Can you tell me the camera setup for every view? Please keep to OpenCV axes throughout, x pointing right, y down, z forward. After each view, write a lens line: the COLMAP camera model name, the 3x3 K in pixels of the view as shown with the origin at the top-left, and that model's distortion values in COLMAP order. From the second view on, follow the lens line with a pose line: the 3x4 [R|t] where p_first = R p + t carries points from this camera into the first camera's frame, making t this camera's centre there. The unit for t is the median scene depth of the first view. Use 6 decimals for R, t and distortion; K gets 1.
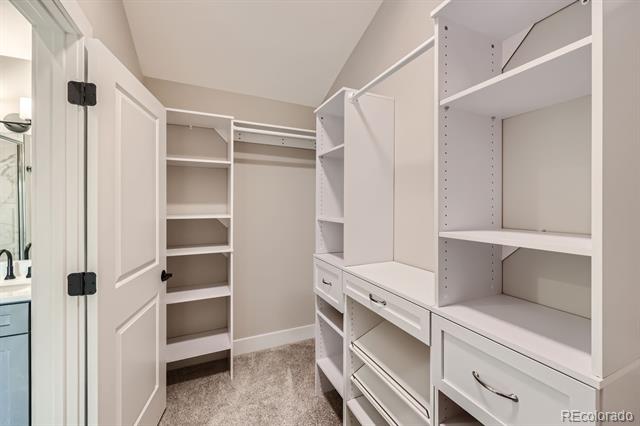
lens RADIAL K [[260.9, 0, 322.4], [0, 260.9, 211.4], [0, 0, 1]] dist [-0.001313, -0.000251]
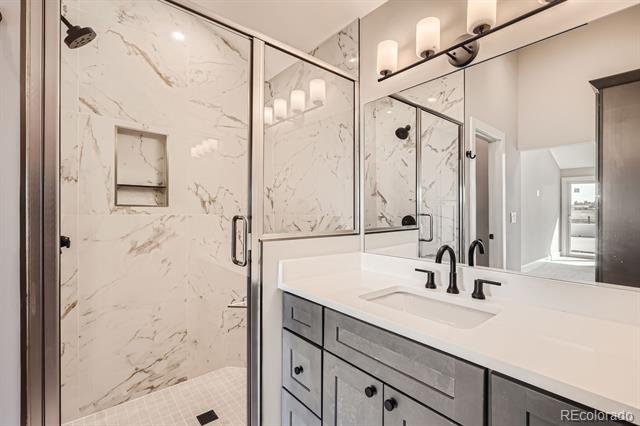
lens RADIAL K [[281.1, 0, 310.4], [0, 281.1, 214.1], [0, 0, 1]] dist [-0.031931, -0.000121]
pose [[0.232554, 0.002981, -0.972579, -0.607226], [-0.027036, 0.999629, -0.003401, 0.079177], [0.972208, 0.027086, 0.232548, 0.489316]]
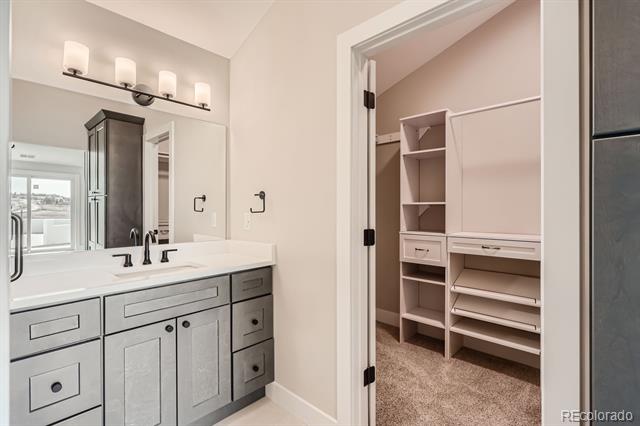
lens RADIAL K [[295.2, 0, 320.0], [0, 295.2, 213.0], [0, 0, 1]] dist [0.000625, 0.000064]
pose [[0.925123, -0.003224, 0.379653, -1.000763], [0.008399, 0.999893, -0.011974, 0.094616], [-0.379574, 0.014266, 0.925051, -0.194838]]
